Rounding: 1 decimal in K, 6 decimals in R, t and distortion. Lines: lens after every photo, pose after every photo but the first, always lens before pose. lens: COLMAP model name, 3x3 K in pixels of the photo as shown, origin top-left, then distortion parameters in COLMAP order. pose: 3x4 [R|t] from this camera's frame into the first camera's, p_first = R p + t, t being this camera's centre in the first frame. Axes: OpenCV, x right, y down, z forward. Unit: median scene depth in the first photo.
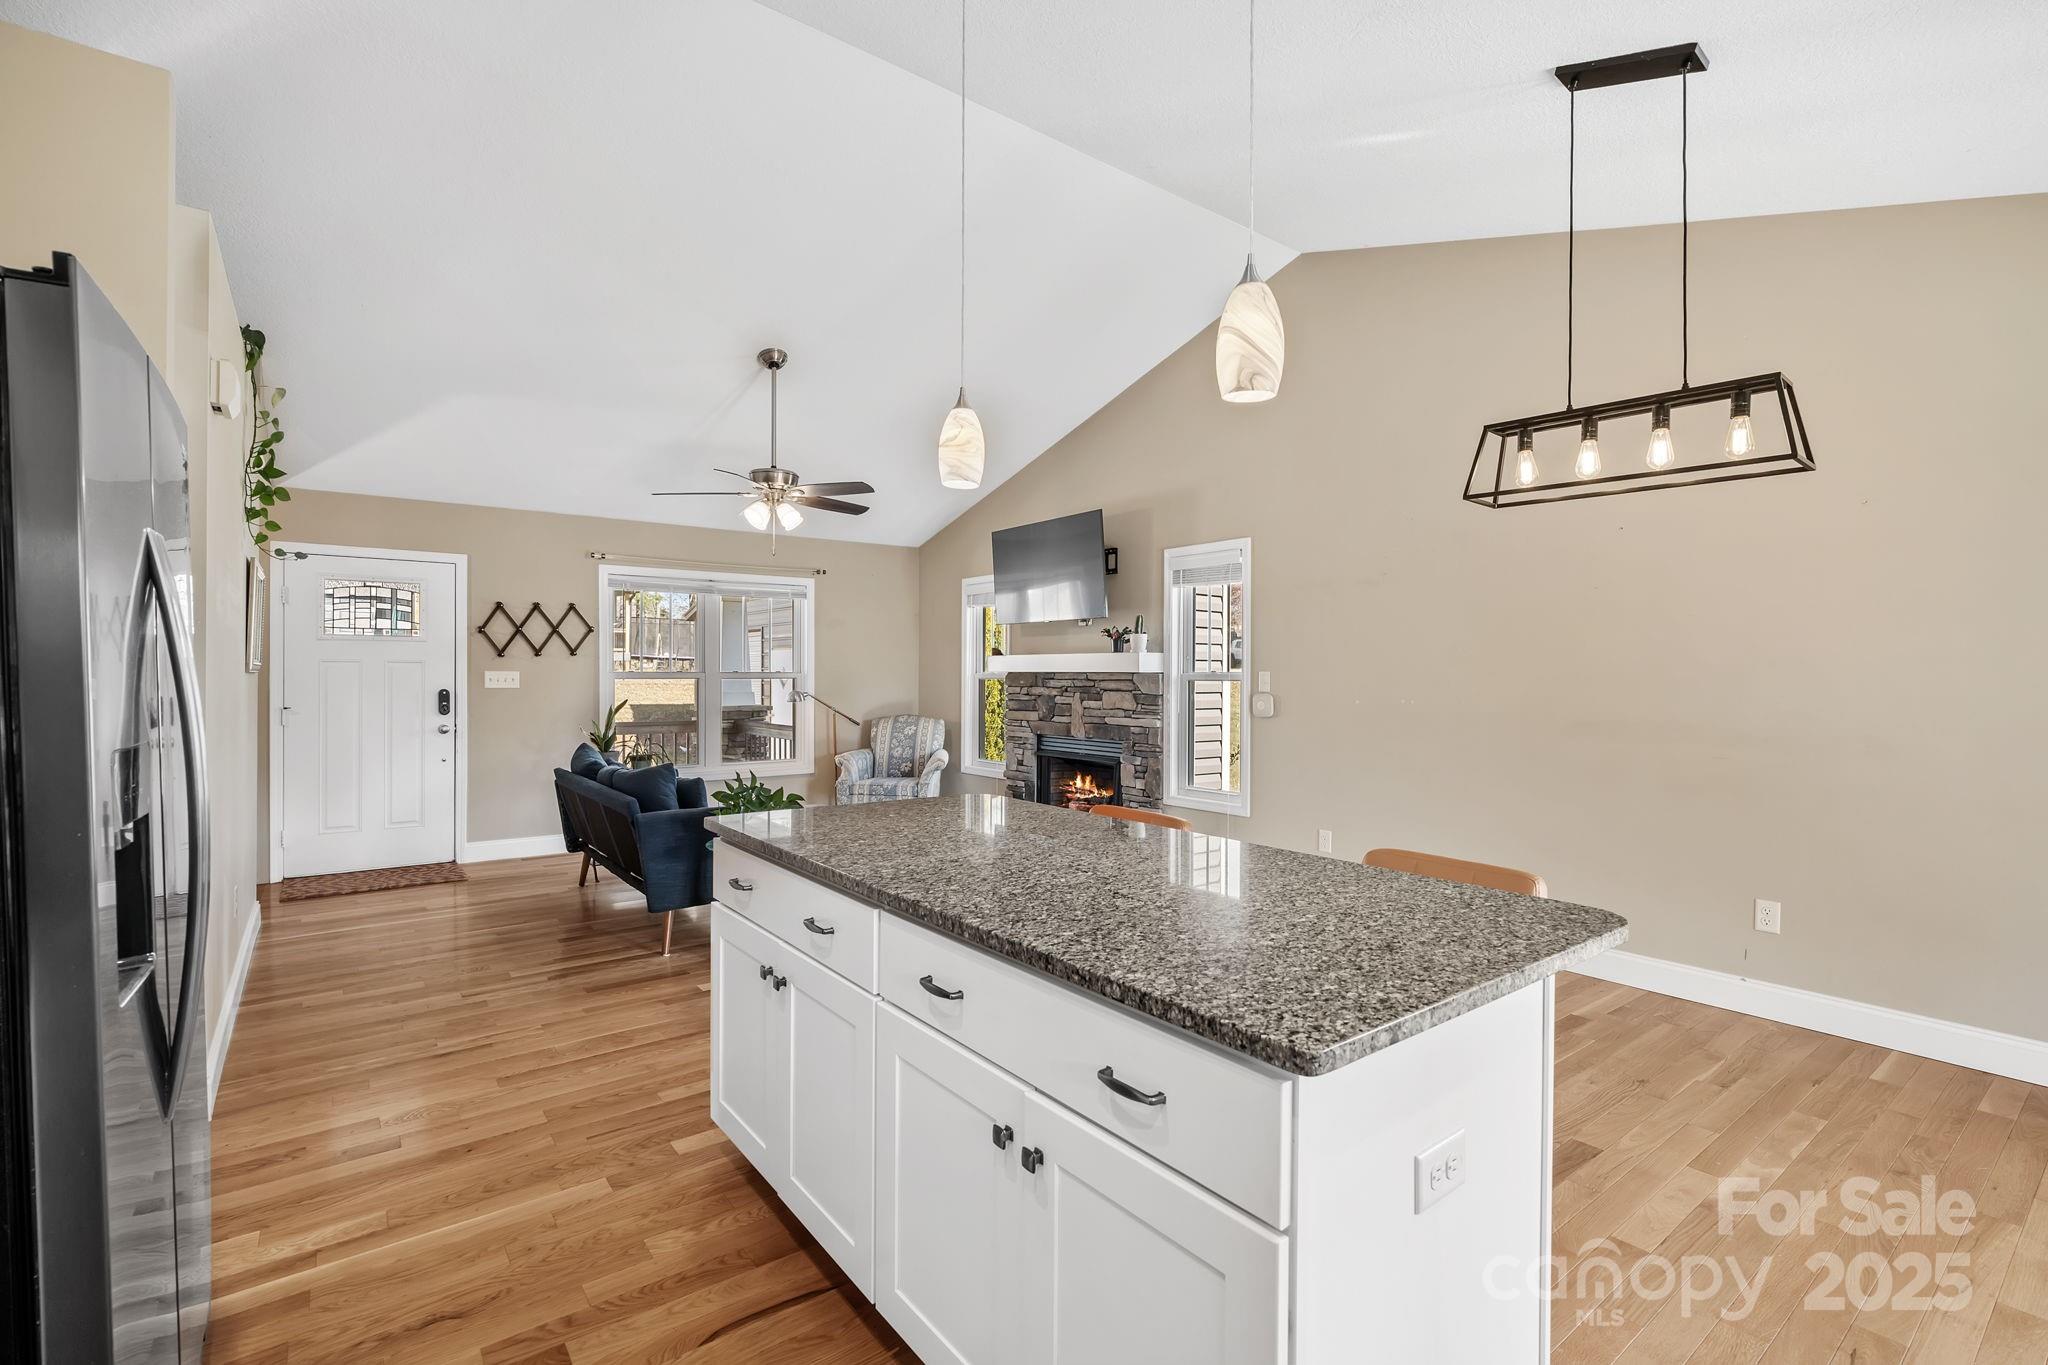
lens RADIAL K [[917.9, 0, 1016.5], [0, 917.9, 678.7], [0, 0, 1]] dist [-0.002172, -0.000109]
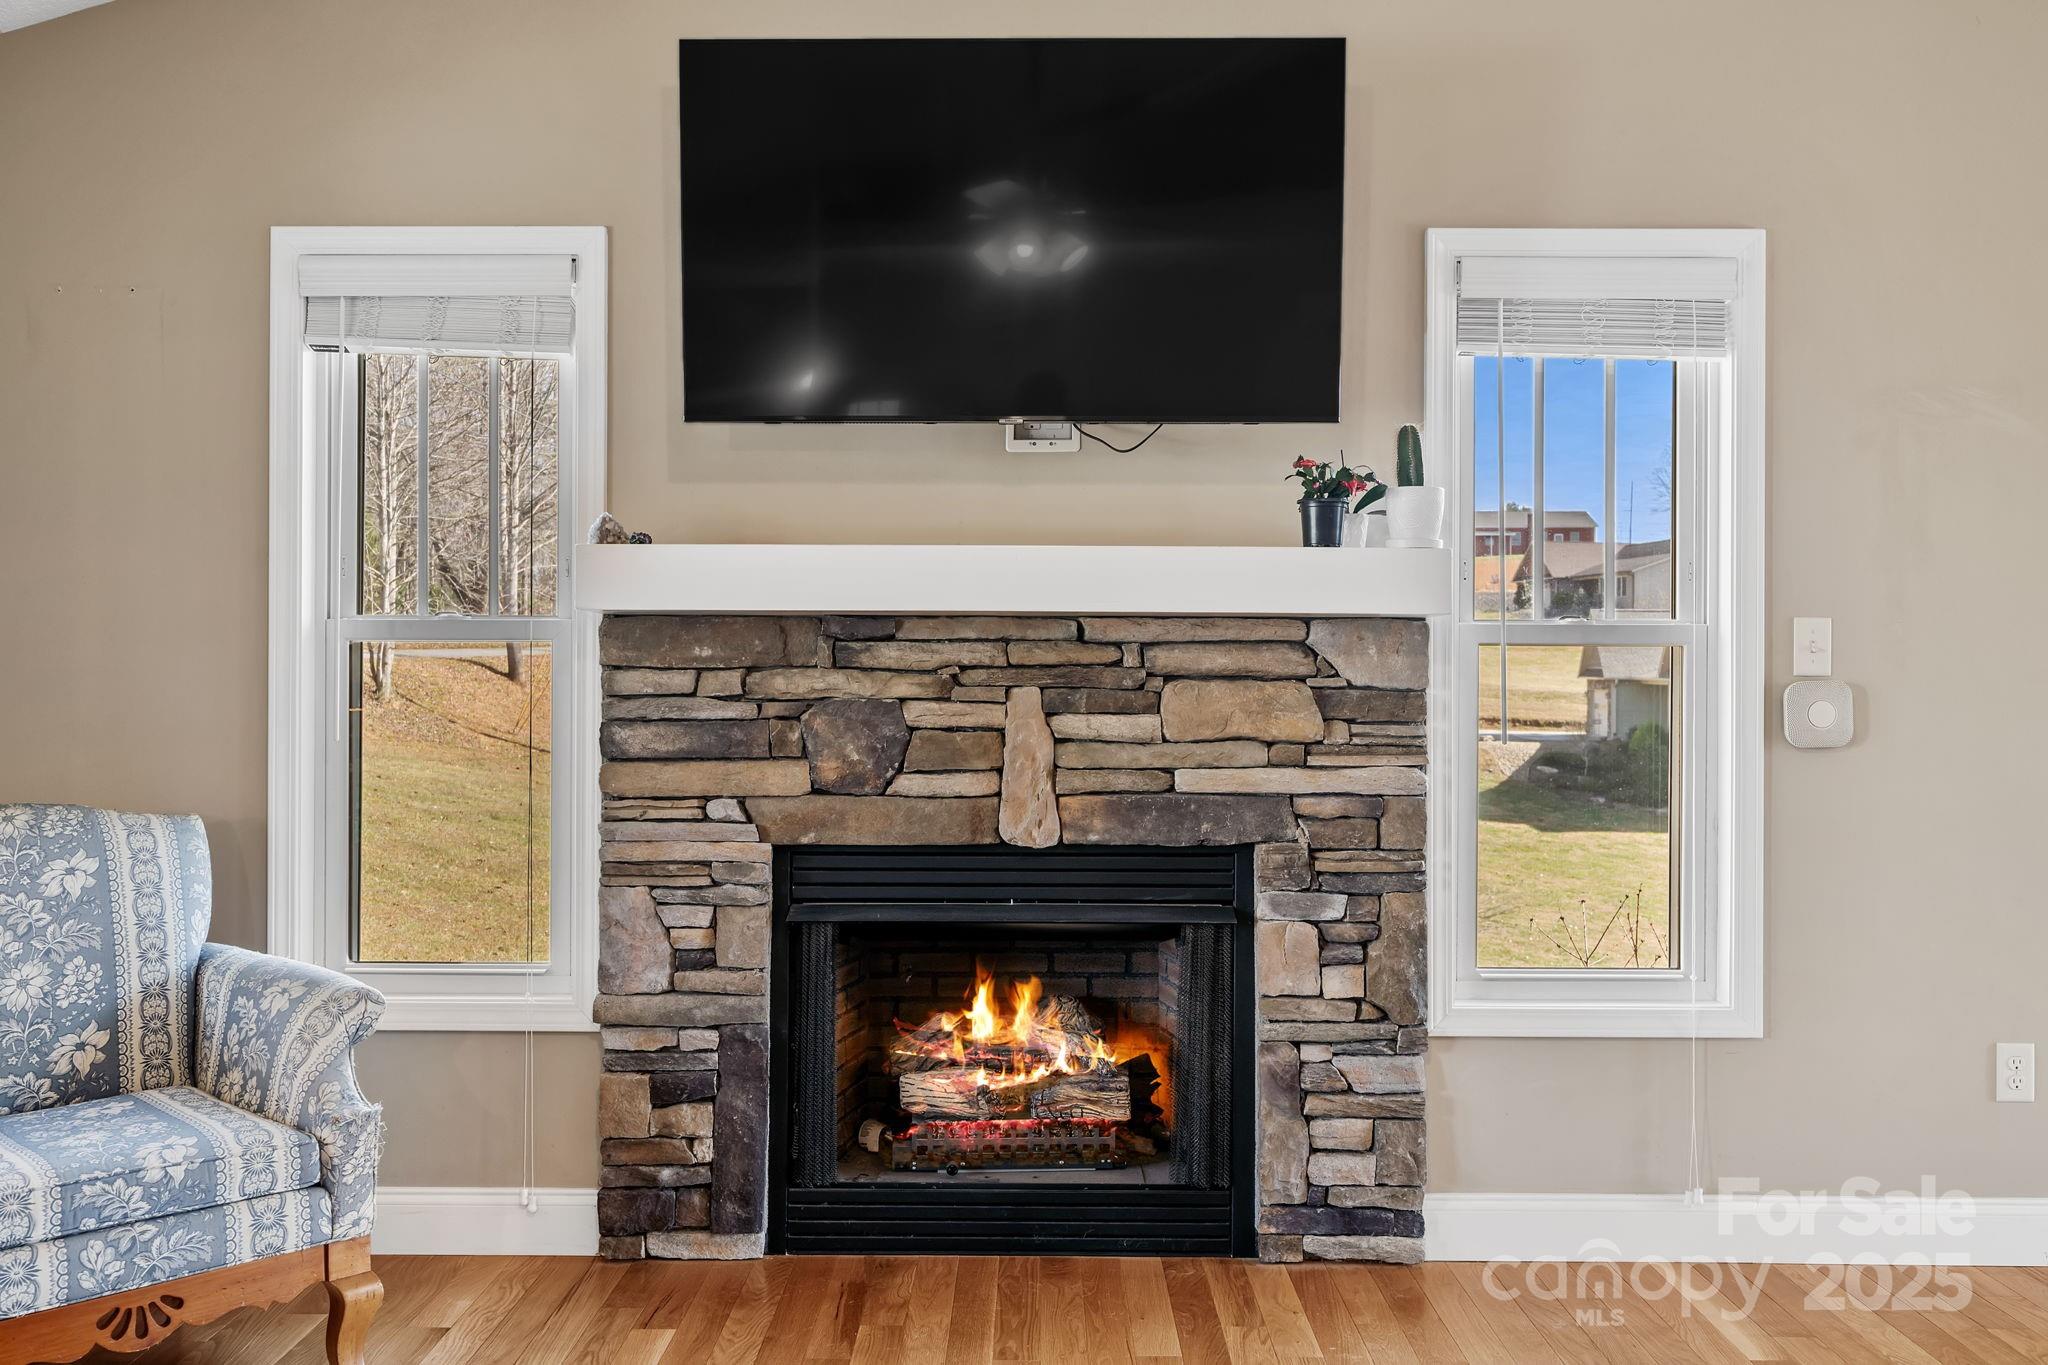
lens RADIAL K [[1668.8, 0, 1024.5], [0, 1668.8, 667.5], [0, 0, 1]] dist [-0.000519, 0.005810]
pose [[0.609294, 0.000180, 0.792945, -0.353586], [0.001541, 0.999998, -0.001412, 0.010161], [-0.792943, 0.002082, 0.609292, 0.711832]]
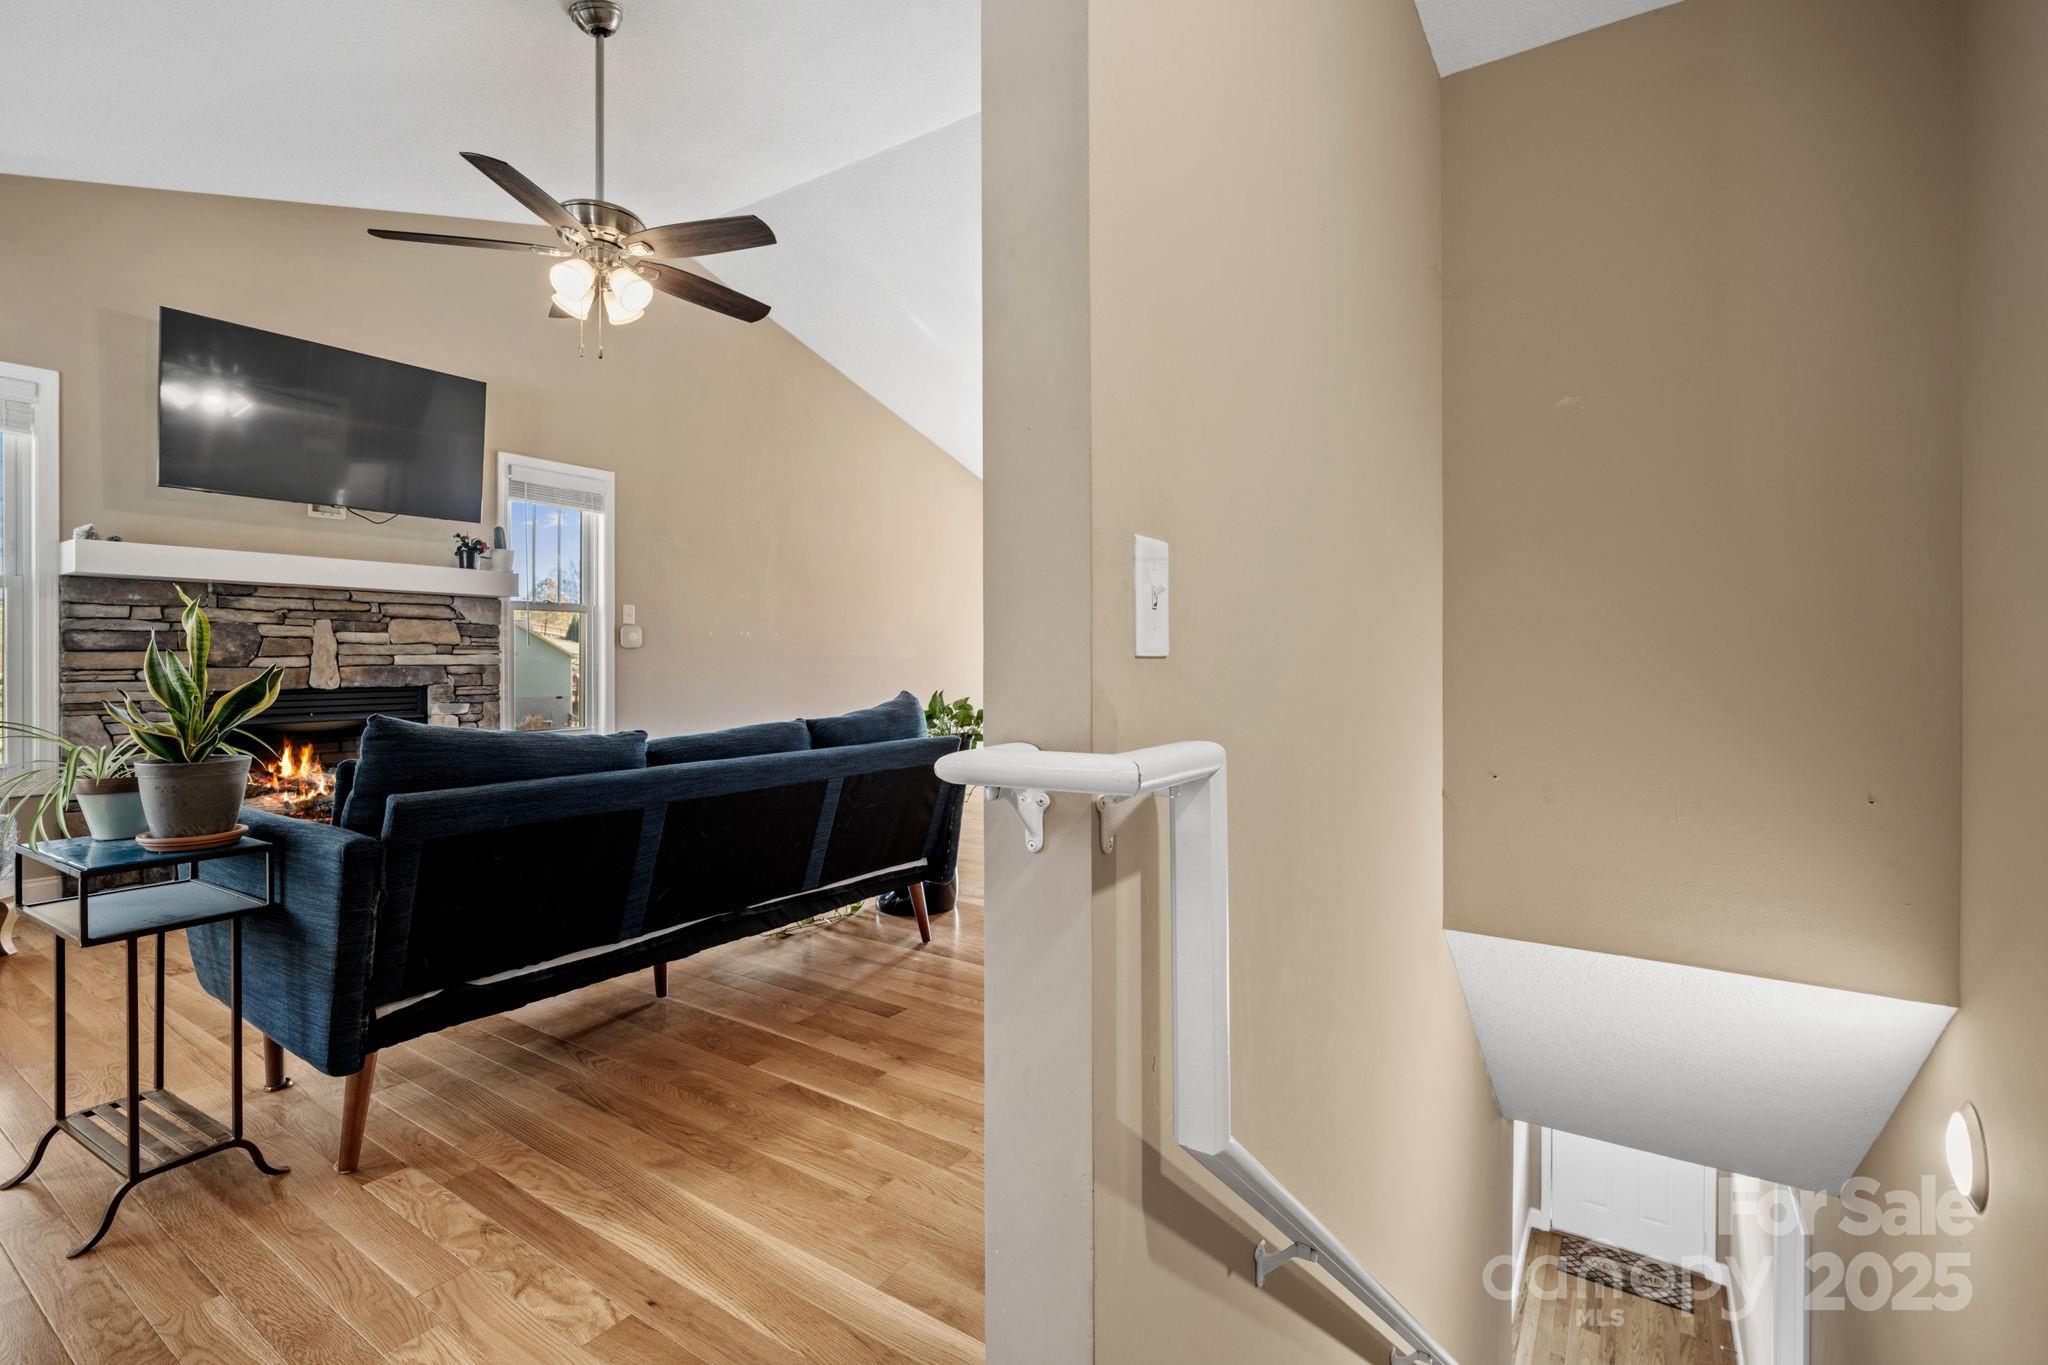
lens RADIAL K [[933.7, 0, 1023.5], [0, 933.7, 659.3], [0, 0, 1]] dist [-0.003070, 0.000780]
pose [[-0.329225, -0.003048, 0.944247, -0.747841], [0.003299, 0.999985, 0.004378, 0.043486], [-0.944246, 0.004557, -0.329210, 0.775497]]
